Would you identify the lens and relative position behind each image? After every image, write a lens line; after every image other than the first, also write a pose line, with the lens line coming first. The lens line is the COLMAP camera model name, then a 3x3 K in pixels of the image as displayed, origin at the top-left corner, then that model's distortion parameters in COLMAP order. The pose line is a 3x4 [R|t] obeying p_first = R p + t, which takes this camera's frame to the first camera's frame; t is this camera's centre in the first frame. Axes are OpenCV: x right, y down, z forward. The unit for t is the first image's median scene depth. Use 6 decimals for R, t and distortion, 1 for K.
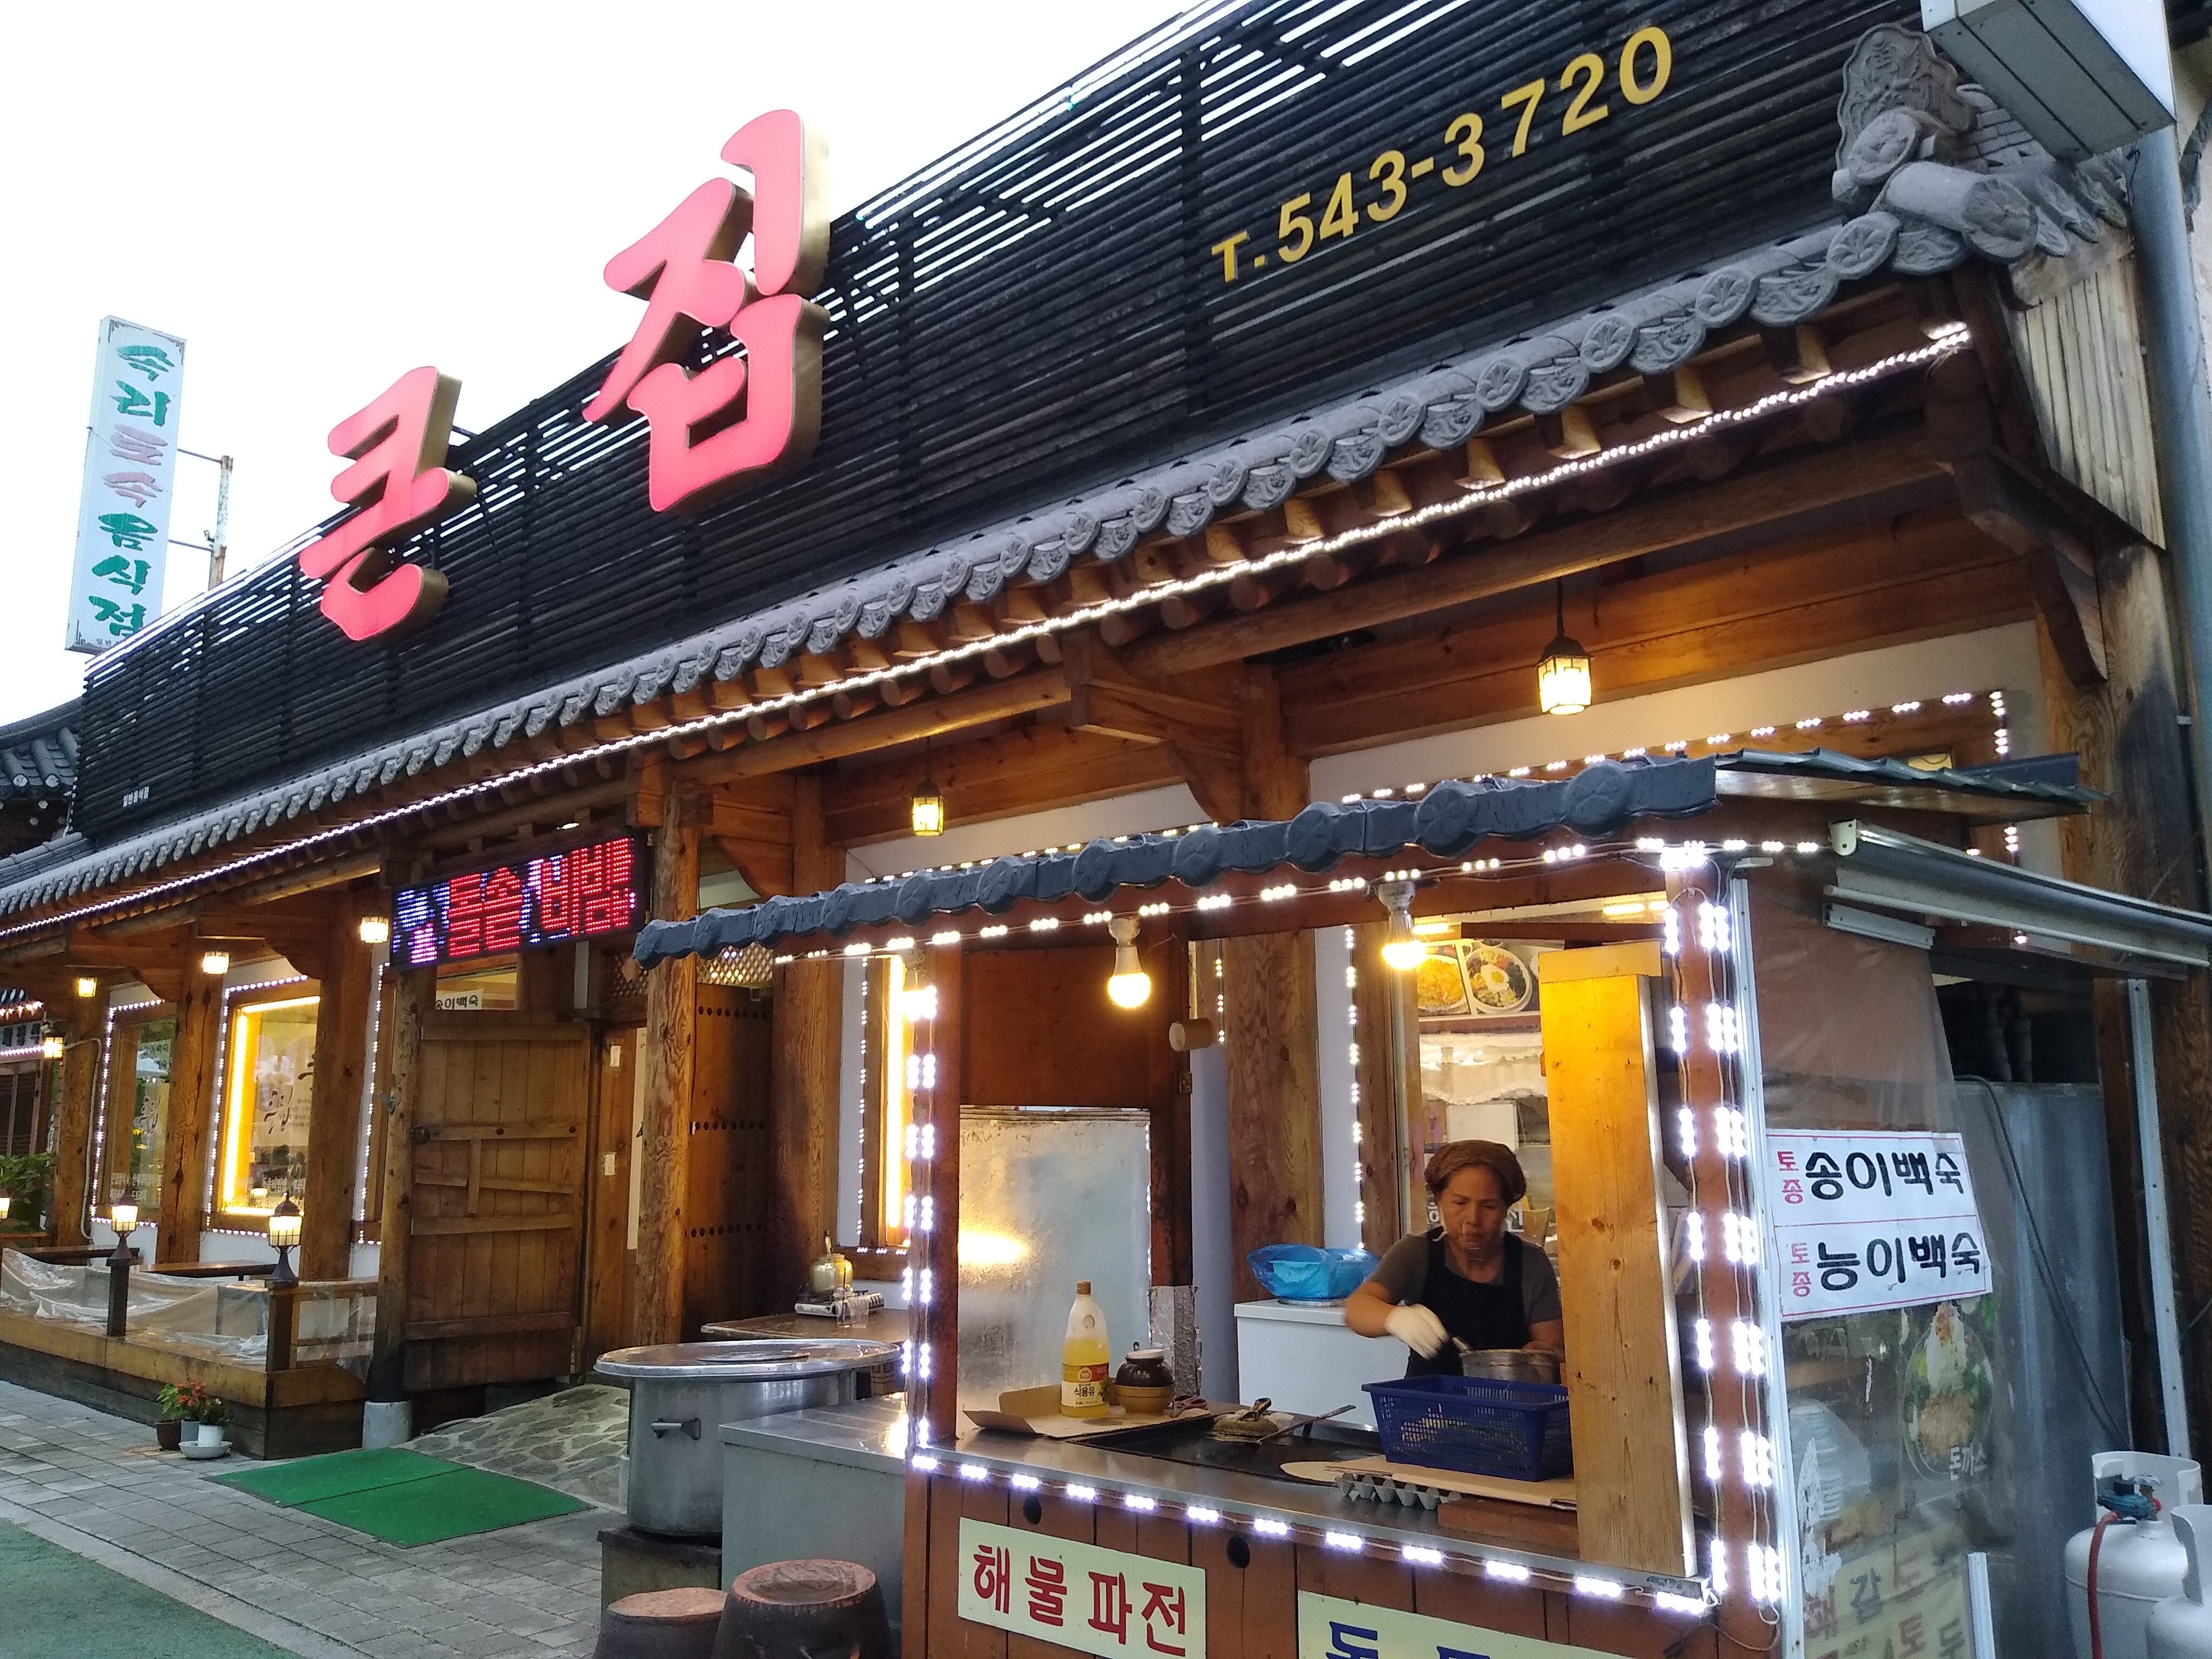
lens RADIAL K [[1857.5, 0, 1111.1], [0, 1857.5, 816.1], [0, 0, 1]] dist [0.032084, -0.064691]
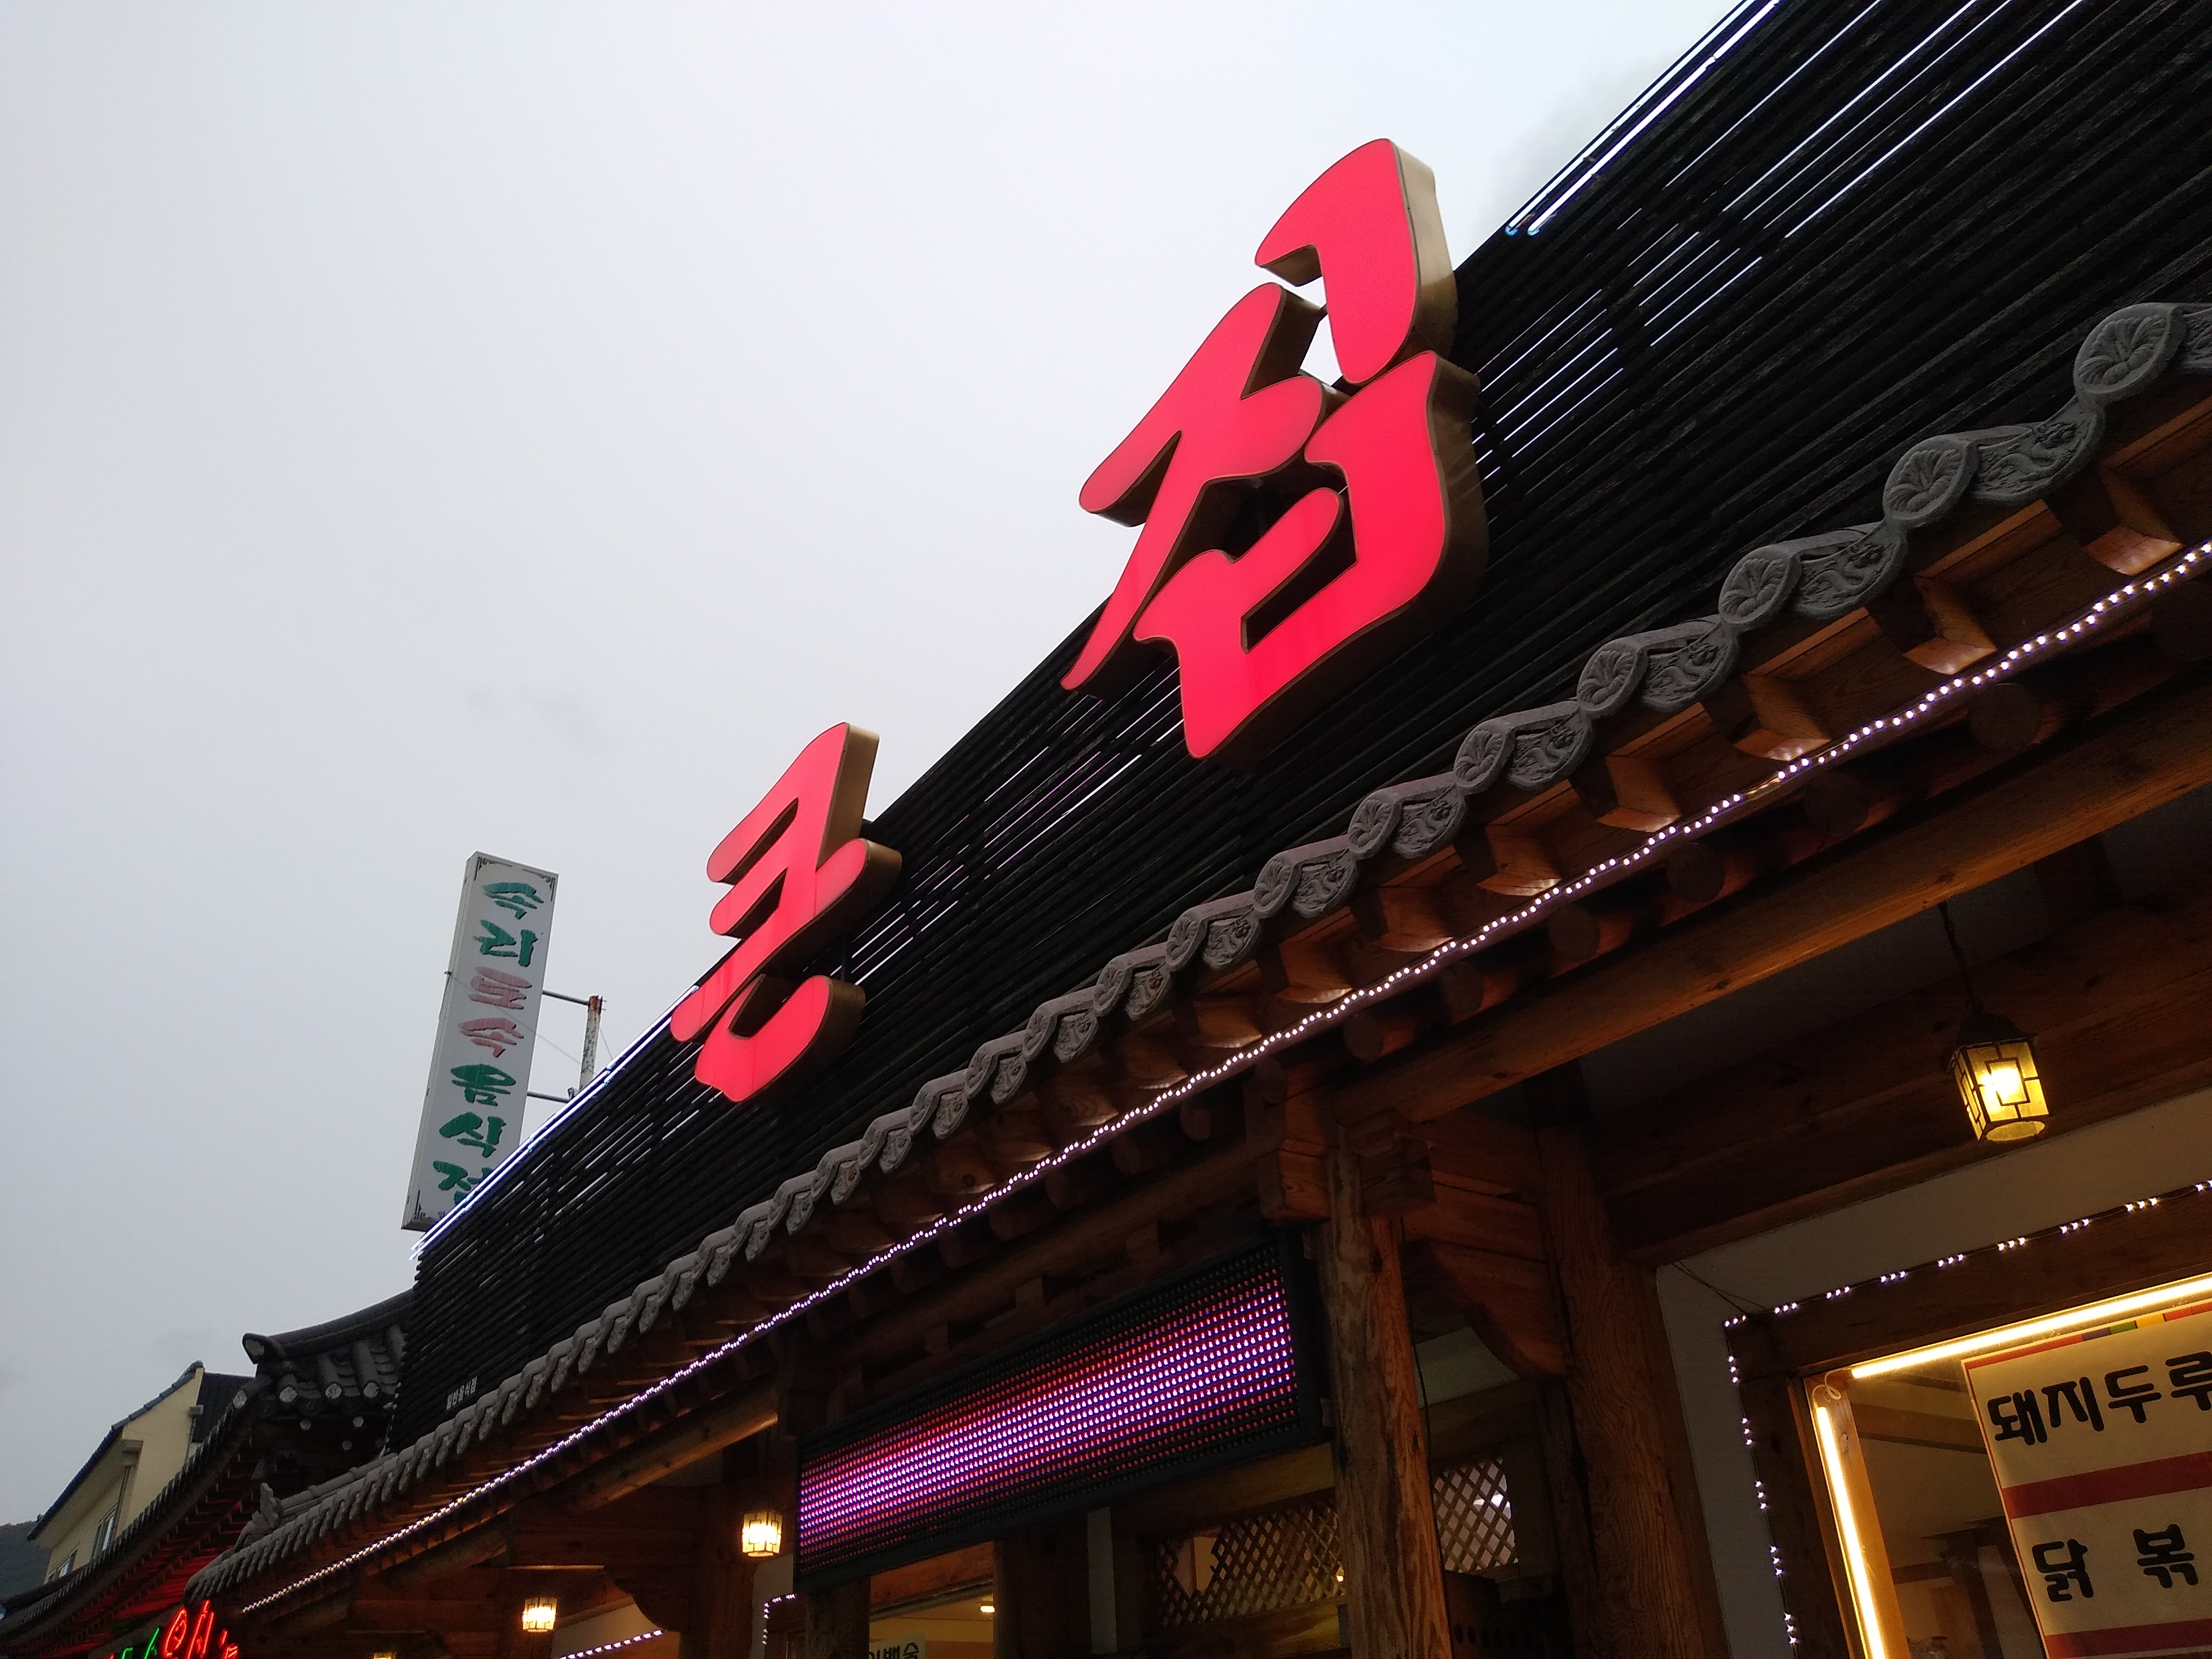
lens RADIAL K [[1737.5, 0, 1095.4], [0, 1737.5, 827.3], [0, 0, 1]] dist [0.006451, -0.032322]
pose [[0.980405, -0.124771, -0.152440, -0.153492], [0.063996, 0.933600, -0.352556, 0.047673], [0.186307, 0.335892, 0.923291, 0.367768]]
